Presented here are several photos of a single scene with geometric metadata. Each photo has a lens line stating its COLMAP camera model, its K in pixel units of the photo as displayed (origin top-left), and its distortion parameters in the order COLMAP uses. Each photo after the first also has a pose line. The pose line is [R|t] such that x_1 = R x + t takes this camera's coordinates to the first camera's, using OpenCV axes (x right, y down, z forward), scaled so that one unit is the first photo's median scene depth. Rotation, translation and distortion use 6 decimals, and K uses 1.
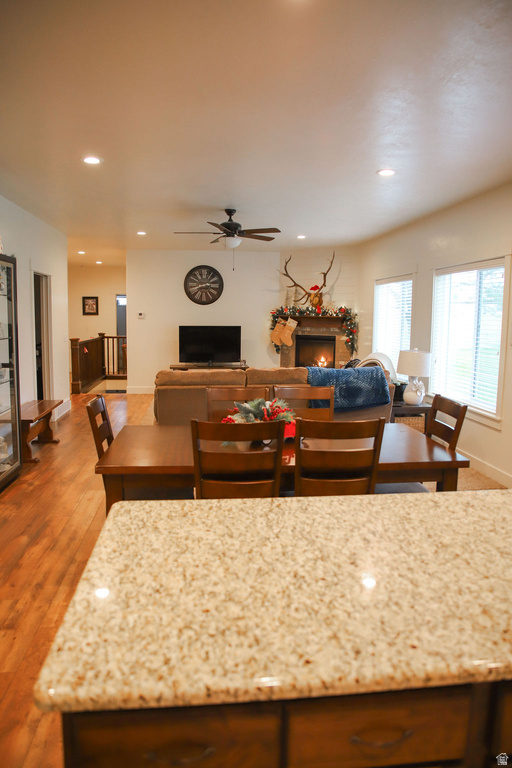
lens RADIAL K [[534.5, 0, 256.0], [0, 534.5, 384.0], [0, 0, 1]] dist [-0.135887, 0.093143]
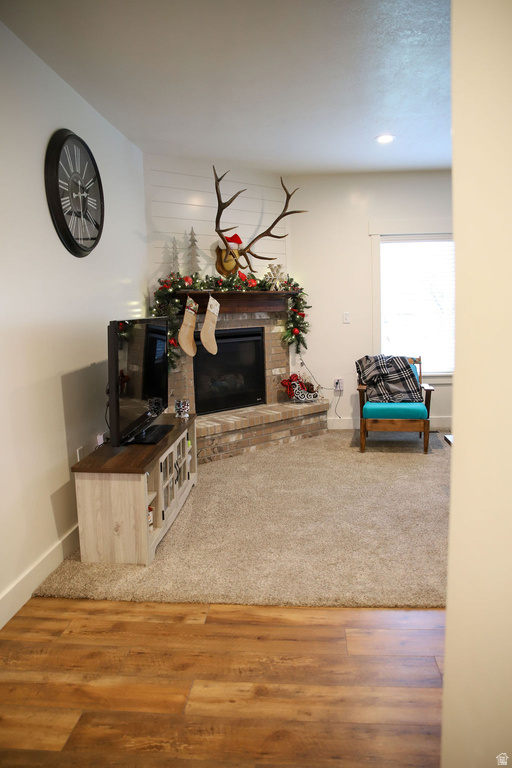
lens RADIAL K [[534.5, 0, 256.0], [0, 534.5, 384.0], [0, 0, 1]] dist [-0.135887, 0.093143]
pose [[0.207439, -0.151183, 0.966495, -0.584853], [0.158252, 0.980159, 0.119355, -0.140447], [-0.965363, 0.128191, 0.227248, 1.243553]]
